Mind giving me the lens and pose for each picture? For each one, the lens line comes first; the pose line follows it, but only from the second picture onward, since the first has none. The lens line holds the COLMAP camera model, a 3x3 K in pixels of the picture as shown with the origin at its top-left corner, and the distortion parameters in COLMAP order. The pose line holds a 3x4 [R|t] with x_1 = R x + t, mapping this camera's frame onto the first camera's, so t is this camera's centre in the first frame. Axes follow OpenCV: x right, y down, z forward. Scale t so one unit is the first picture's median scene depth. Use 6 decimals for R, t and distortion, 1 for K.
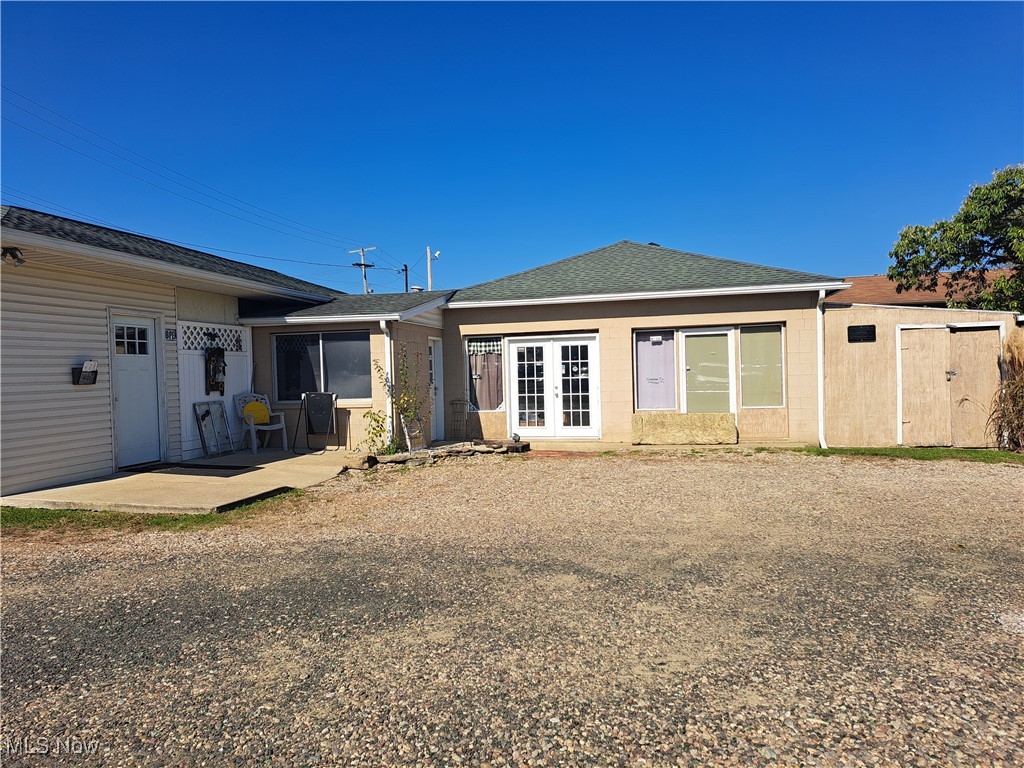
lens RADIAL K [[727.7, 0, 512.0], [0, 727.7, 386.8], [0, 0, 1]] dist [0.029150, -0.000298]
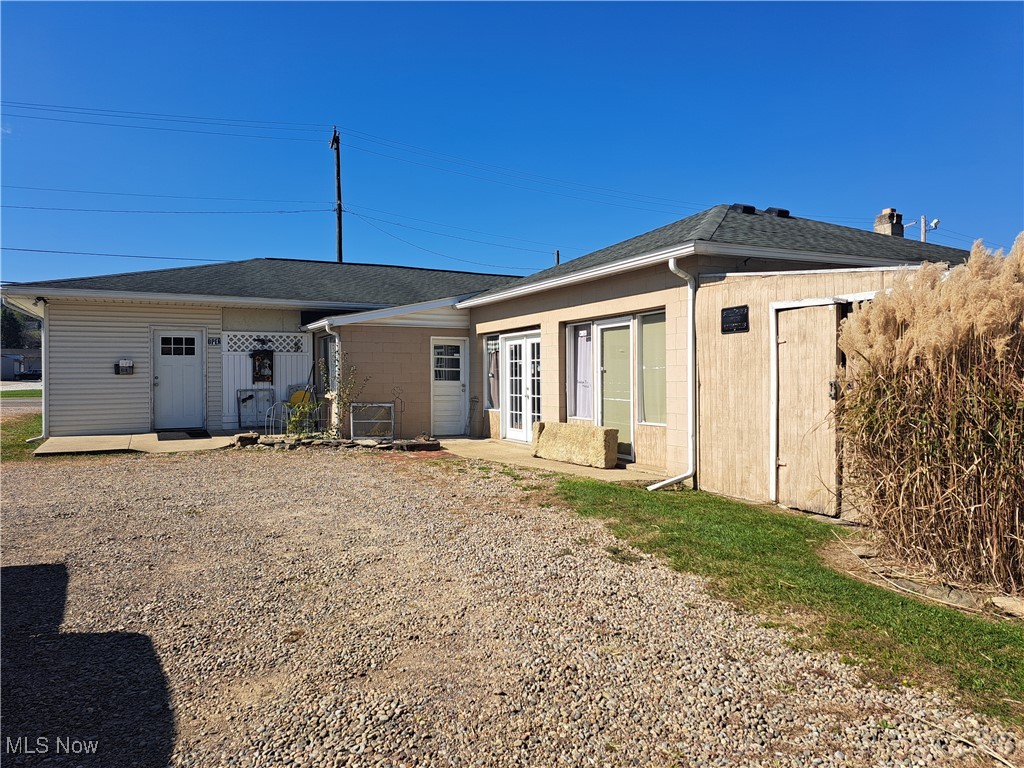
lens RADIAL K [[727.7, 0, 512.7], [0, 727.7, 380.8], [0, 0, 1]] dist [0.029150, -0.000298]
pose [[0.637869, 0.026040, -0.769705, 0.916771], [-0.025179, 0.999599, 0.012951, -0.024189], [0.769733, 0.011119, 0.638269, 0.477296]]
